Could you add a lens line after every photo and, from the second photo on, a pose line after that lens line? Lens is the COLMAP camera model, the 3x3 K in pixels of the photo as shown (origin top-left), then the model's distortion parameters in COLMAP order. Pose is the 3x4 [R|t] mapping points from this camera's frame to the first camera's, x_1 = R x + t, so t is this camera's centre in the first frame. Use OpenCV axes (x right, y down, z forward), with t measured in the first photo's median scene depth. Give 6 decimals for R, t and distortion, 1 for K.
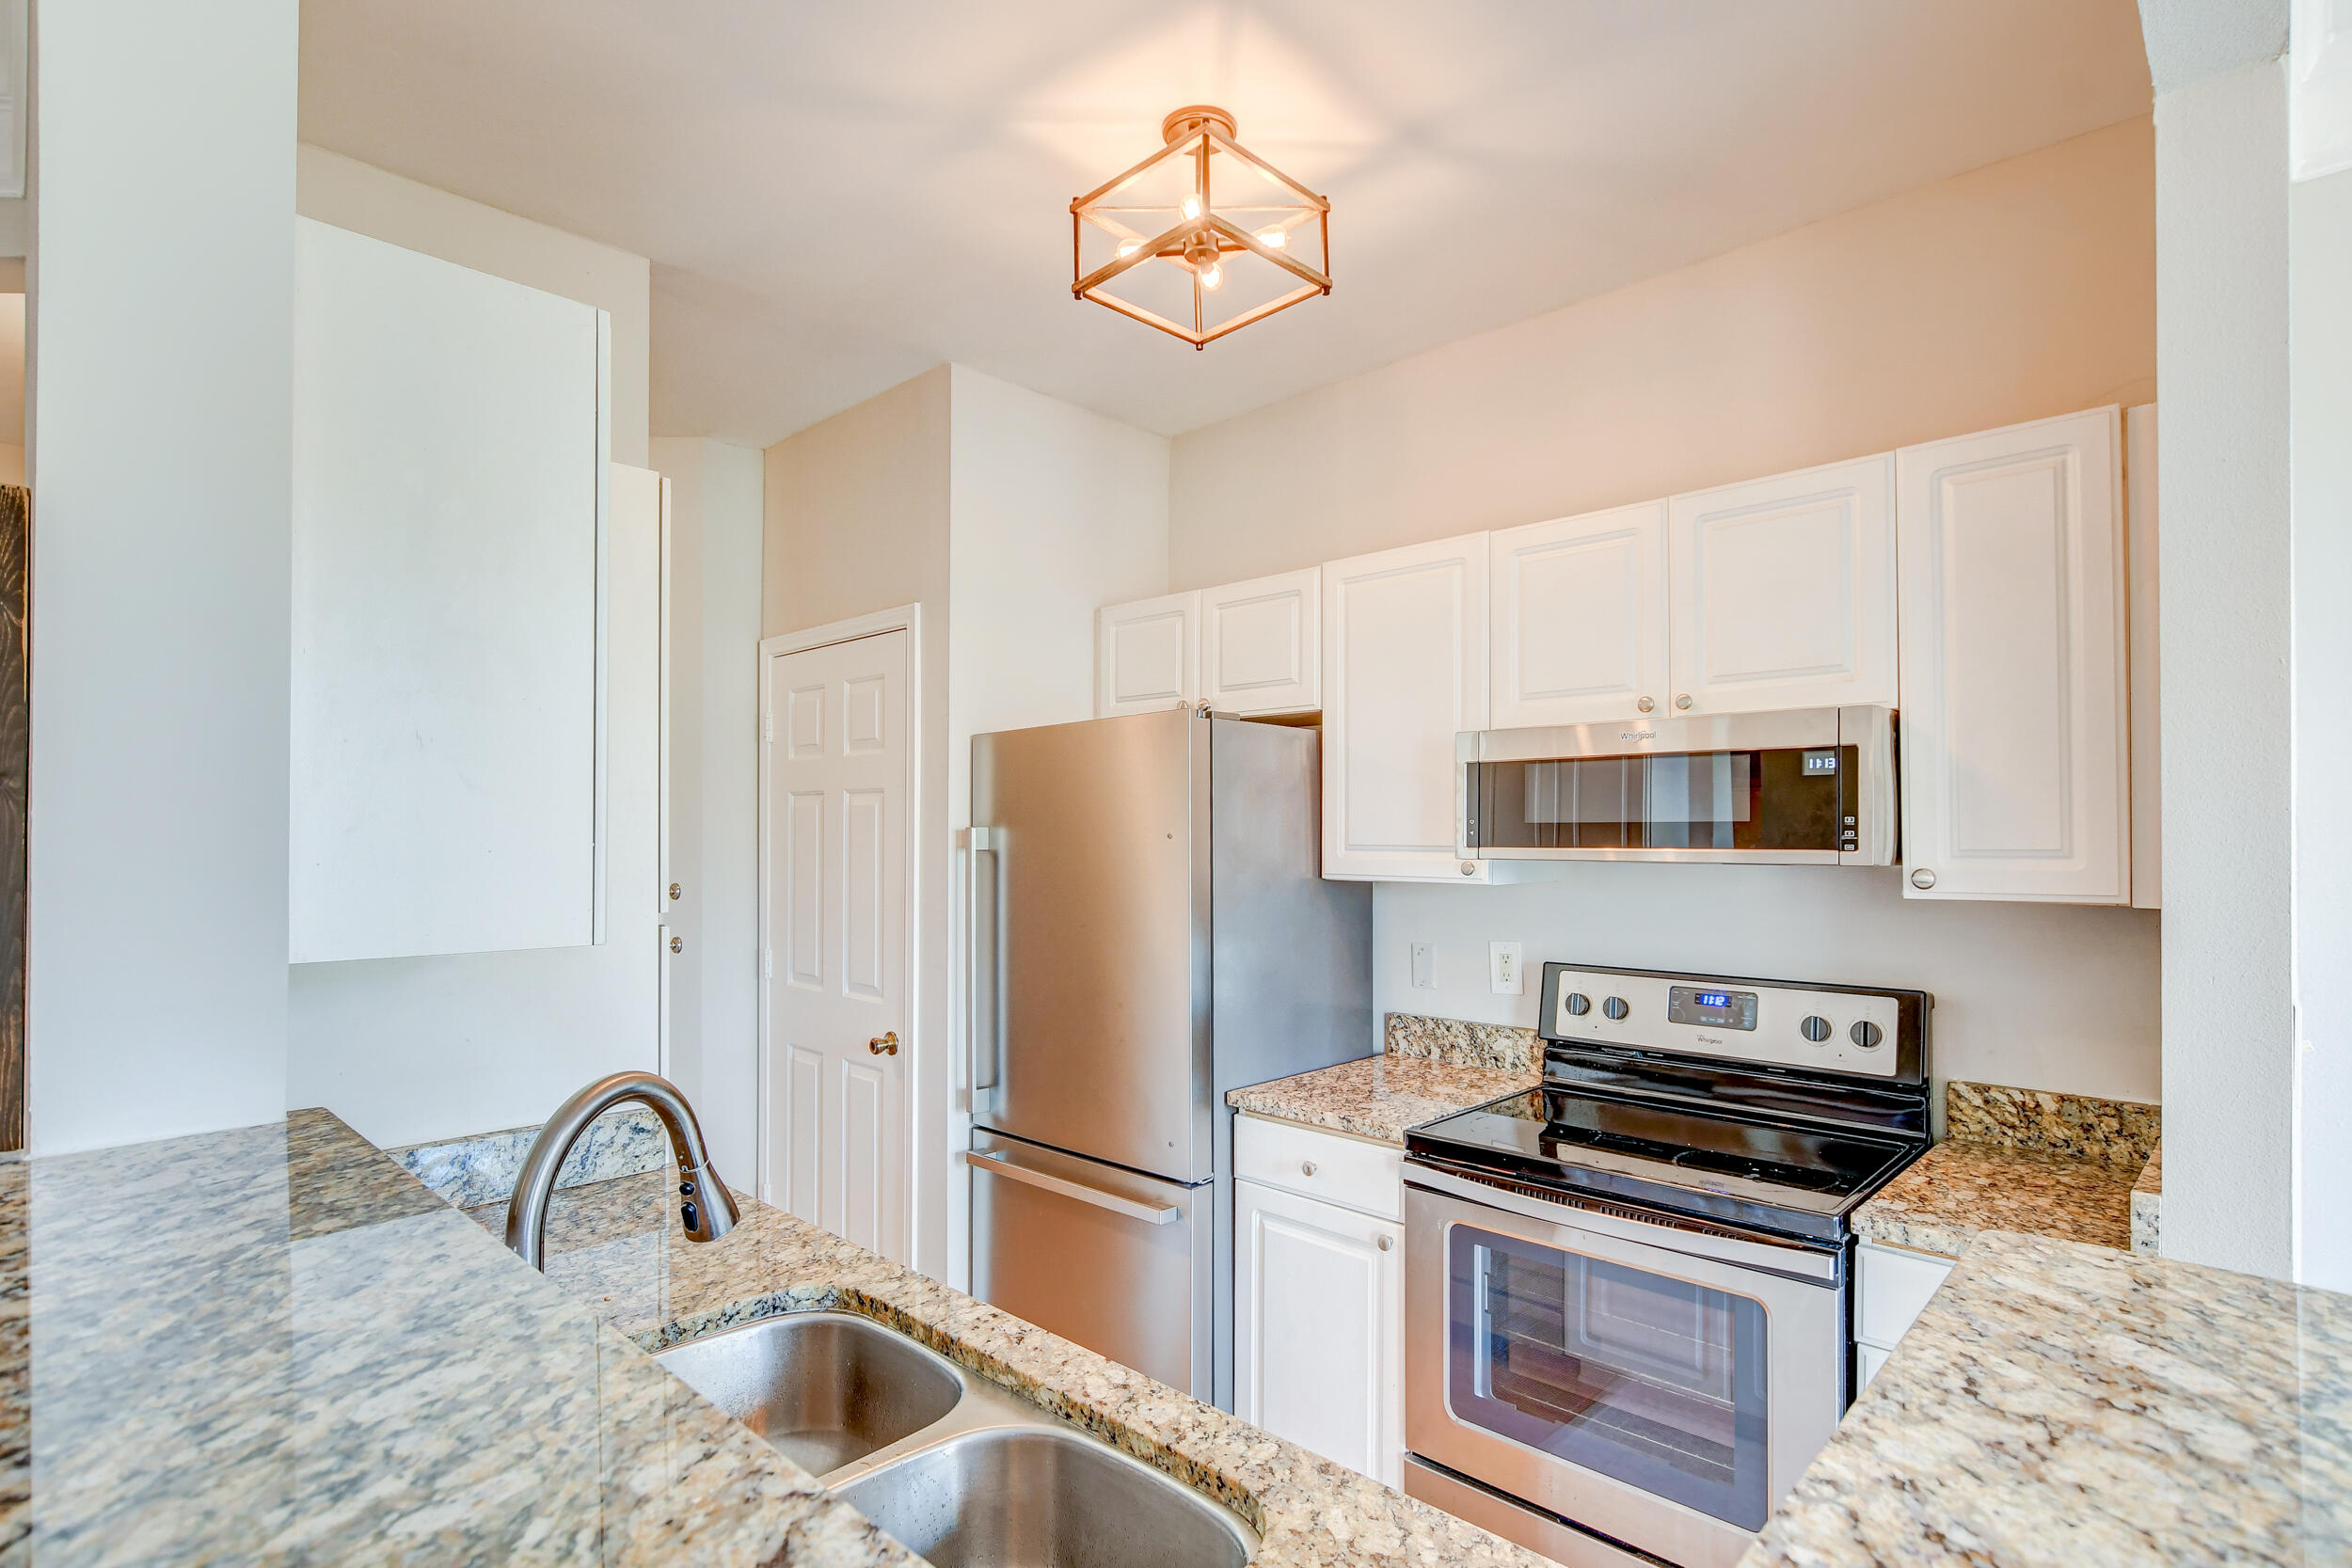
lens RADIAL K [[1174.2, 0, 1175.2], [0, 1174.2, 795.3], [0, 0, 1]] dist [0.001299, 0.000349]
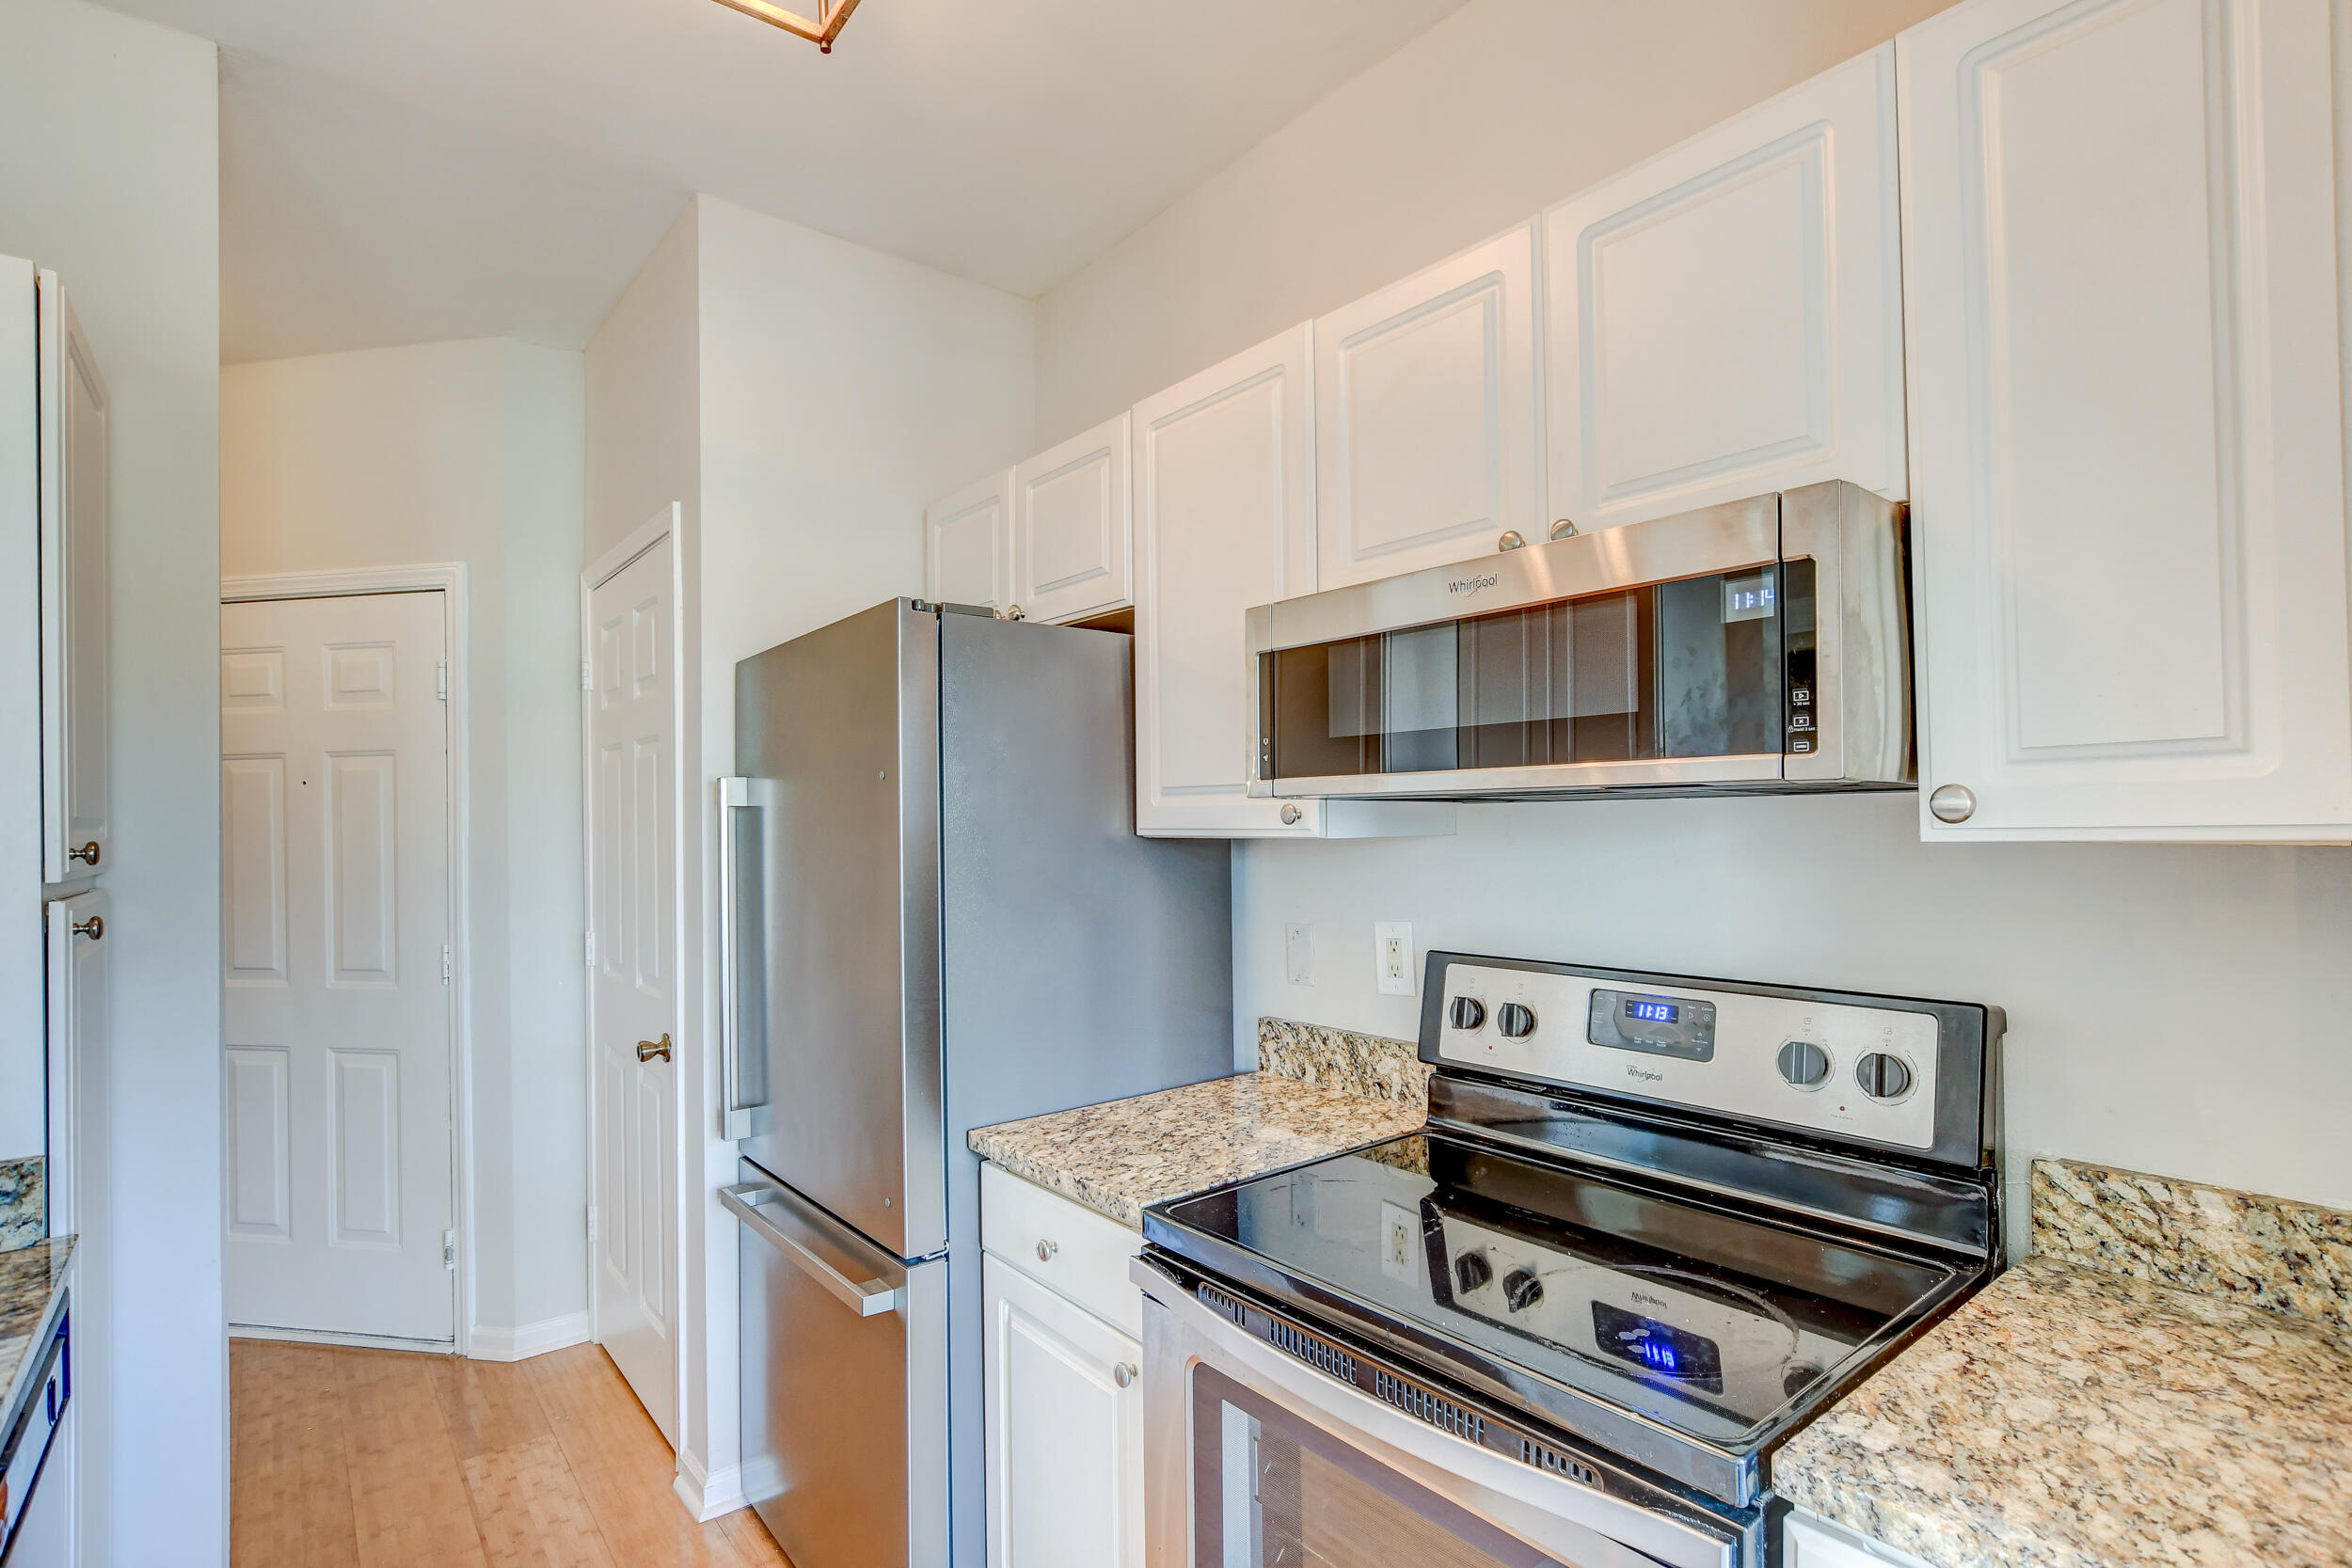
lens RADIAL K [[1142.6, 0, 1176.0], [0, 1142.6, 784.0], [0, 0, 1]] dist [-0.000177, 0.001362]
pose [[0.992245, -0.016067, -0.123256, 0.301276], [0.016370, 0.999865, 0.001449, 0.048329], [0.123216, -0.003455, 0.992374, 0.374908]]
